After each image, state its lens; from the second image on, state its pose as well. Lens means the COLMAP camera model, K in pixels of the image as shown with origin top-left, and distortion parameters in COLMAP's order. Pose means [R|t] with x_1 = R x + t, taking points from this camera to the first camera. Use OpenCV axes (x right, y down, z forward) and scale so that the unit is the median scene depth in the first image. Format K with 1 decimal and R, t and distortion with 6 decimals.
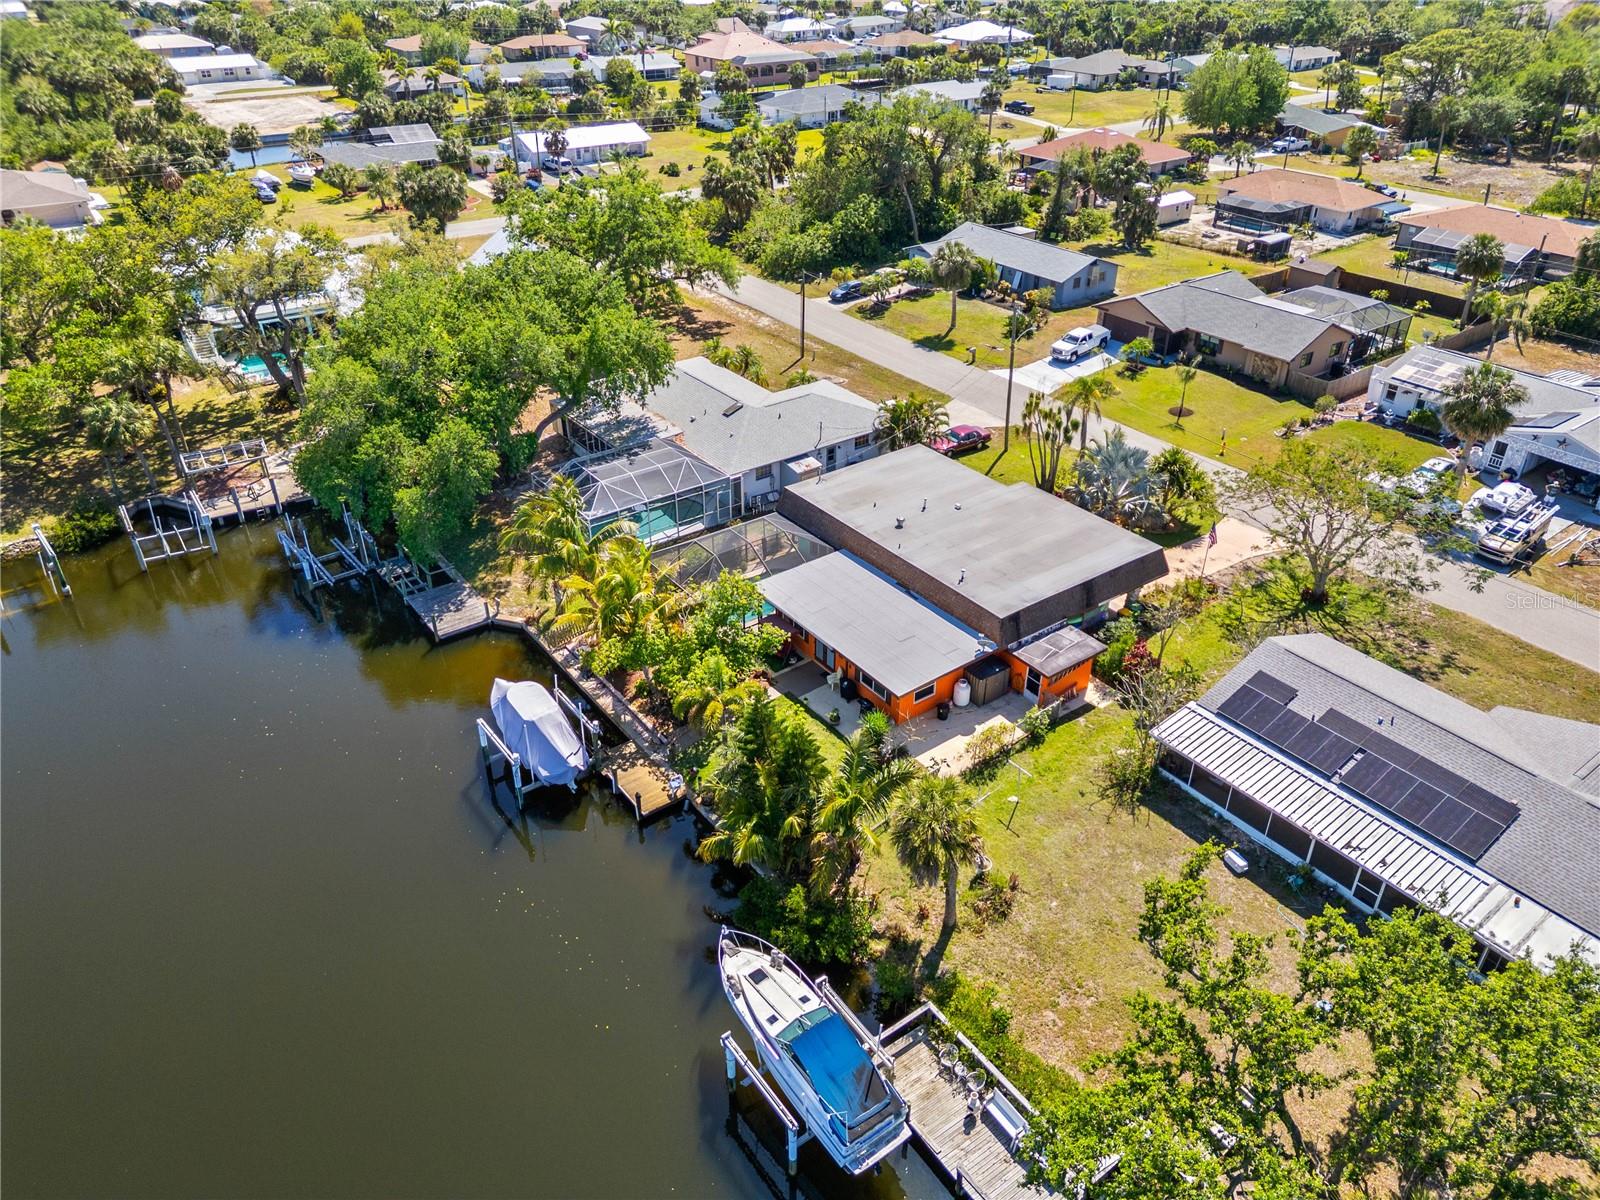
lens RADIAL K [[1089.2, 0, 794.2], [0, 1089.2, 669.2], [0, 0, 1]] dist [0.015235, -0.000955]
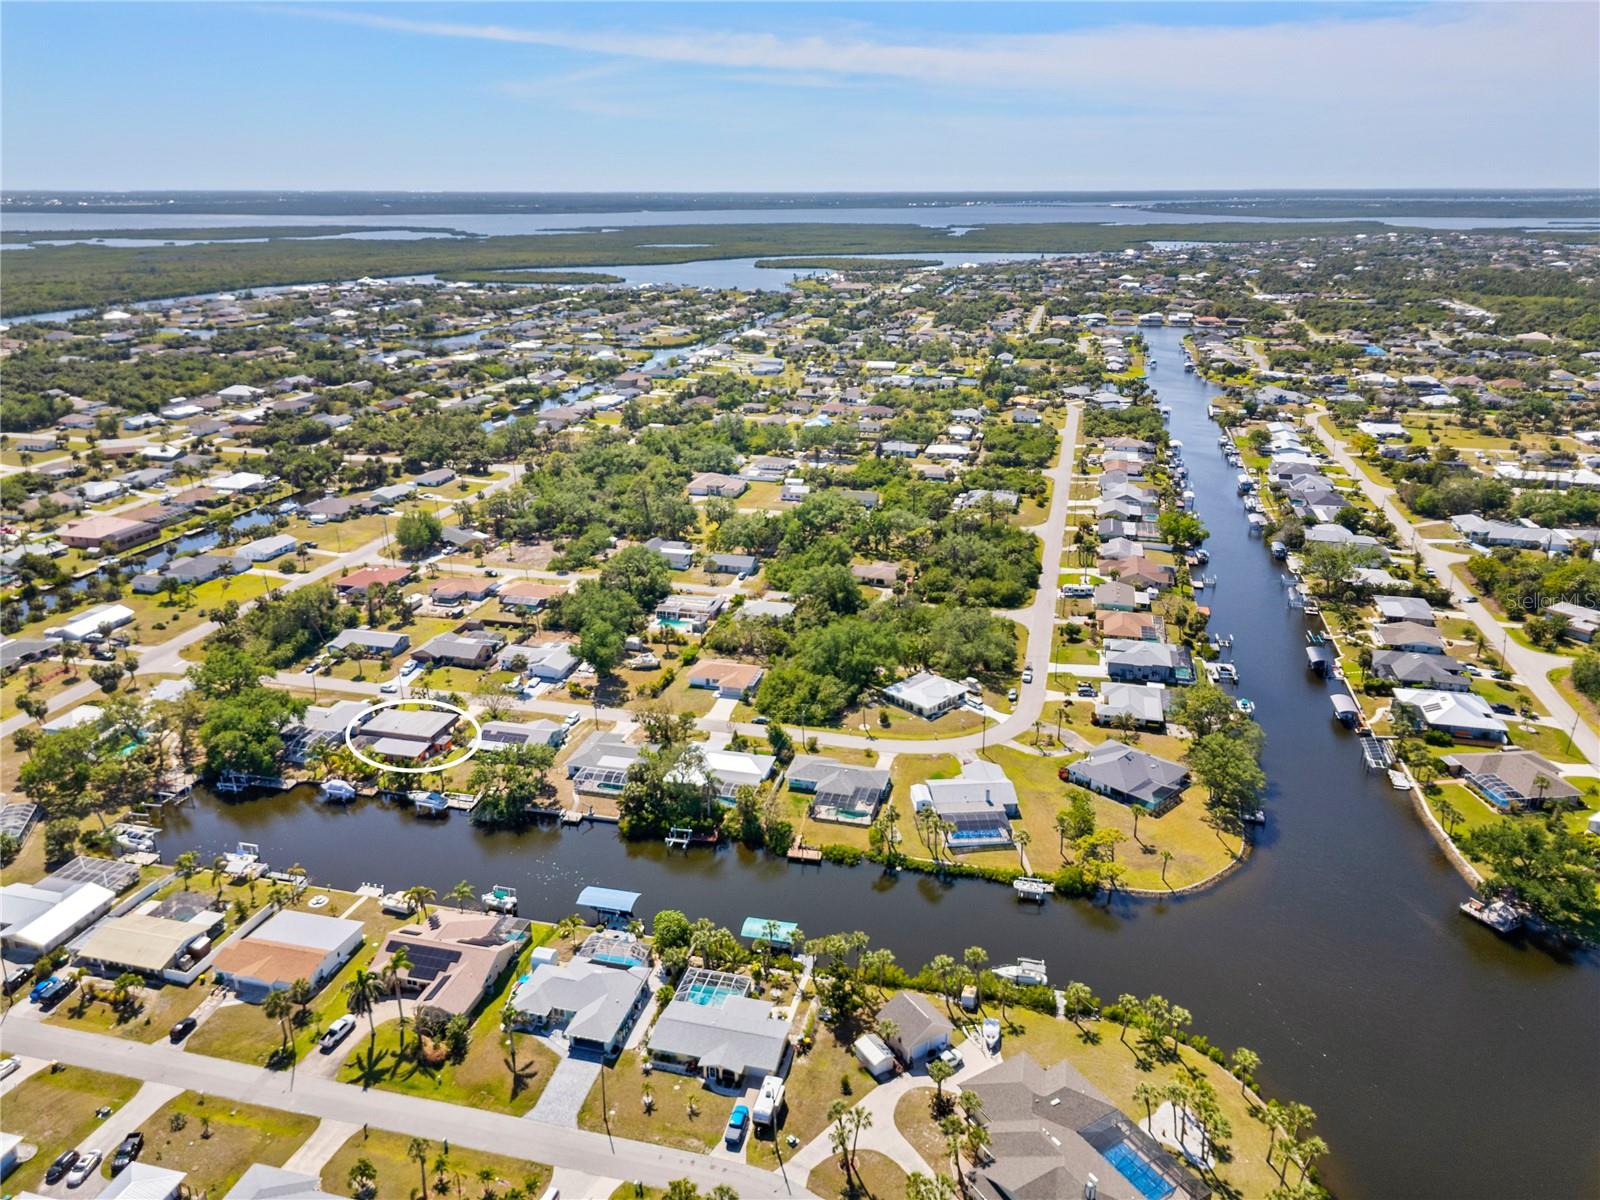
lens RADIAL K [[1118.5, 0, 800.0], [0, 1118.5, 600.0], [0, 0, 1]] dist [0.074370, -0.089997]
pose [[0.763995, -0.215399, 0.608207, -0.844423], [0.367166, 0.920263, -0.135299, 0.387672], [-0.530567, 0.326681, 0.782163, -2.285849]]
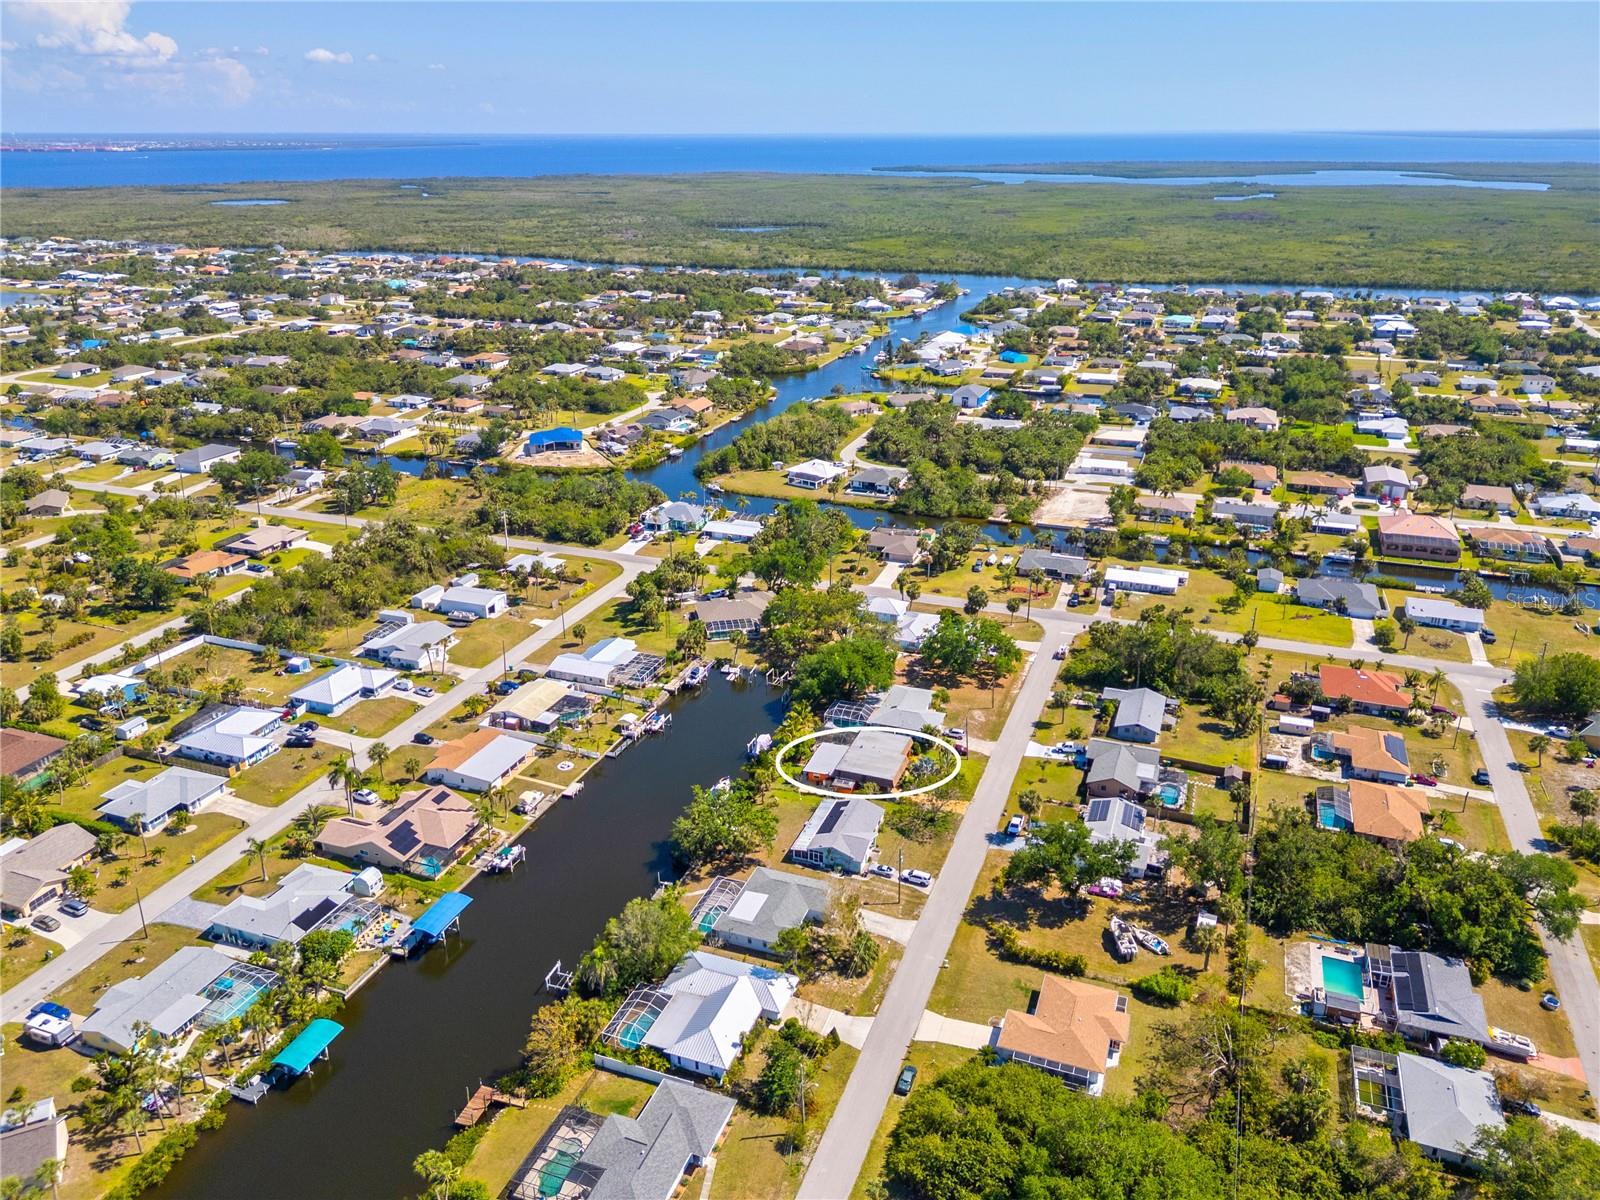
lens RADIAL K [[1118.5, 0, 800.0], [0, 1118.5, 600.0], [0, 0, 1]] dist [0.074370, -0.089997]
pose [[0.547223, 0.315433, -0.775273, 1.895028], [-0.476782, 0.878770, 0.021009, -0.378847], [0.687914, 0.358140, 0.631276, -1.192660]]
